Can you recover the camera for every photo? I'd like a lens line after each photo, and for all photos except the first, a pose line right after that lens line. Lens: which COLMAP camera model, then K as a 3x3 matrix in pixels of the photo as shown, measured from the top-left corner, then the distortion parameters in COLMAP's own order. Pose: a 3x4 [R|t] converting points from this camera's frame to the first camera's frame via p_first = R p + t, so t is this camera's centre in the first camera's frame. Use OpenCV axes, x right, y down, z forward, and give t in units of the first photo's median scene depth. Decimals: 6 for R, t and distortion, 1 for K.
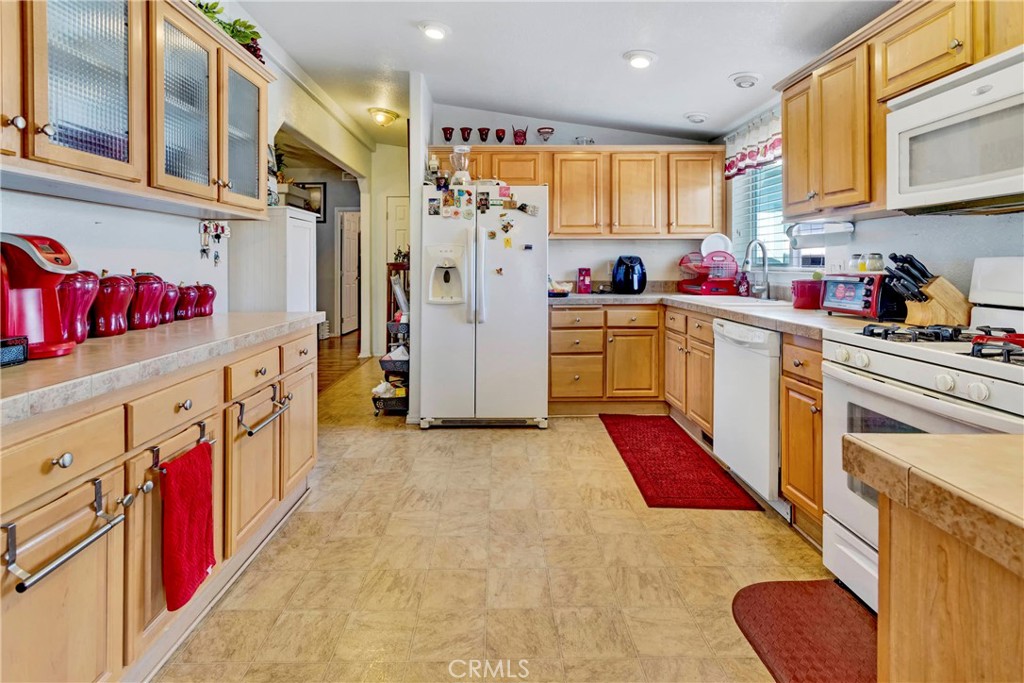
lens RADIAL K [[495.9, 0, 507.6], [0, 495.9, 262.1], [0, 0, 1]] dist [-0.000066, 0.000336]
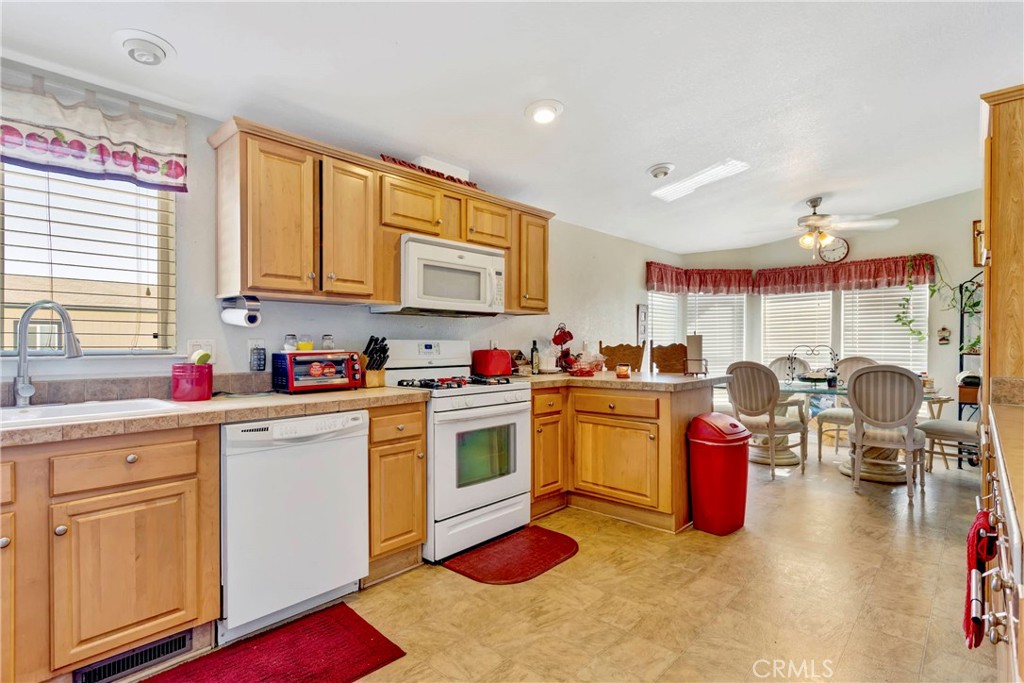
lens RADIAL K [[489.6, 0, 530.4], [0, 489.6, 344.3], [0, 0, 1]] dist [-0.012751, 0.000658]
pose [[-0.726891, -0.000205, 0.686753, -0.262383], [-0.001237, 0.999999, -0.001010, 0.003540], [-0.686752, -0.001584, -0.726890, 0.971034]]
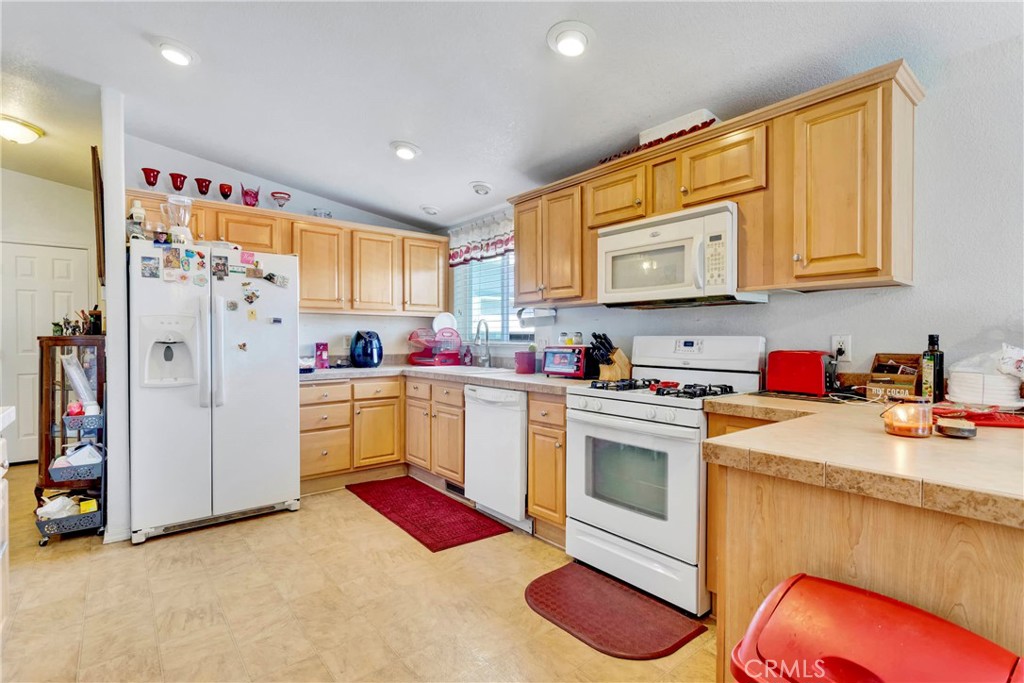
lens RADIAL K [[480.3, 0, 510.4], [0, 480.3, 345.3], [0, 0, 1]] dist [0.001861, 0.000453]
pose [[0.782485, -0.006276, 0.622637, -0.177730], [-0.005777, 0.999833, 0.017338, -0.001921], [-0.622642, -0.017164, 0.782318, 0.022231]]
